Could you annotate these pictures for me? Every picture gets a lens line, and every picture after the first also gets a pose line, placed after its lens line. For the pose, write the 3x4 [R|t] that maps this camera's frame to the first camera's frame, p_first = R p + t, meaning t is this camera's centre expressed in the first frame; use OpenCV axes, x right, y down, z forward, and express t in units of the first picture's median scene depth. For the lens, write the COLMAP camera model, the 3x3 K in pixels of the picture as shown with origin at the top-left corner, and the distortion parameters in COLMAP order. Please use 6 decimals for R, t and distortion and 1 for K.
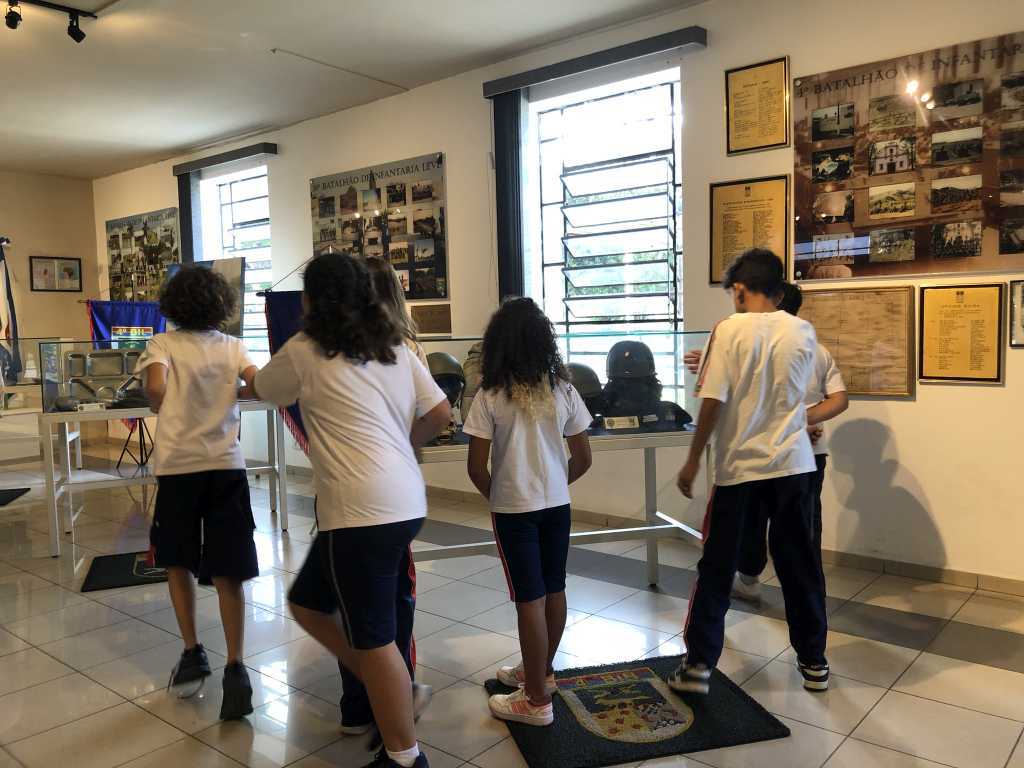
lens RADIAL K [[835.7, 0, 518.4], [0, 835.7, 375.5], [0, 0, 1]] dist [0.031648, -0.029855]
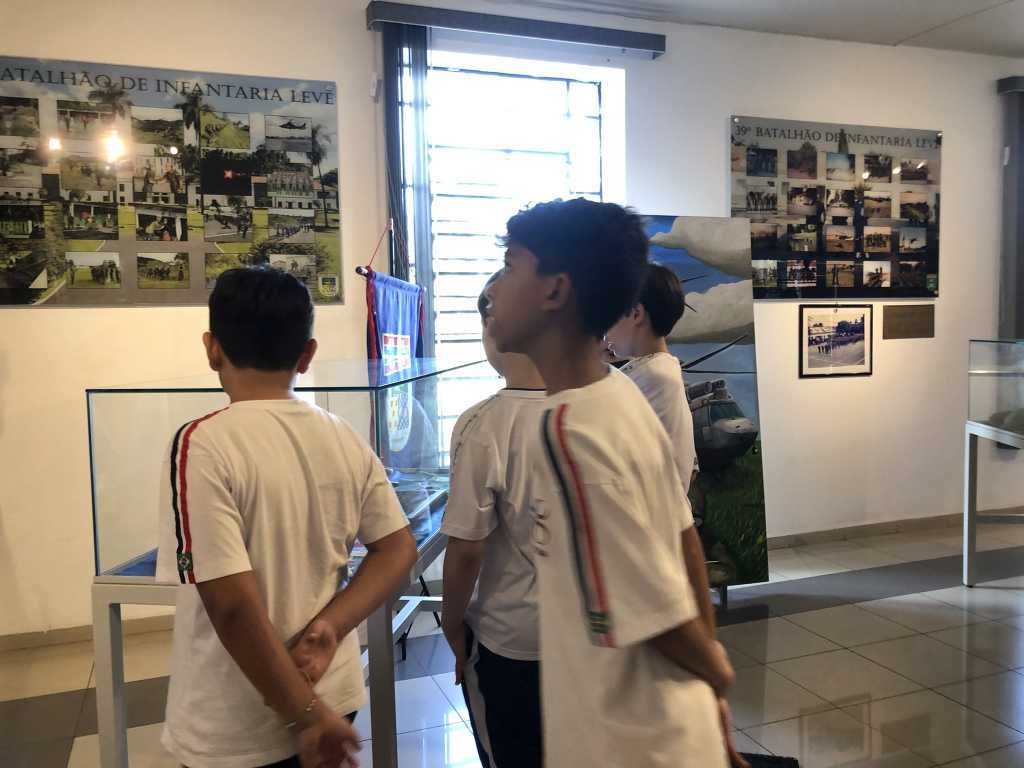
lens RADIAL K [[835.7, 0, 504.1], [0, 835.7, 400.3], [0, 0, 1]] dist [0.031648, -0.029855]
pose [[0.489069, -0.064841, 0.869832, -1.026929], [0.064996, 0.997170, 0.037788, -0.043635], [-0.869820, 0.038055, 0.491899, 0.901605]]
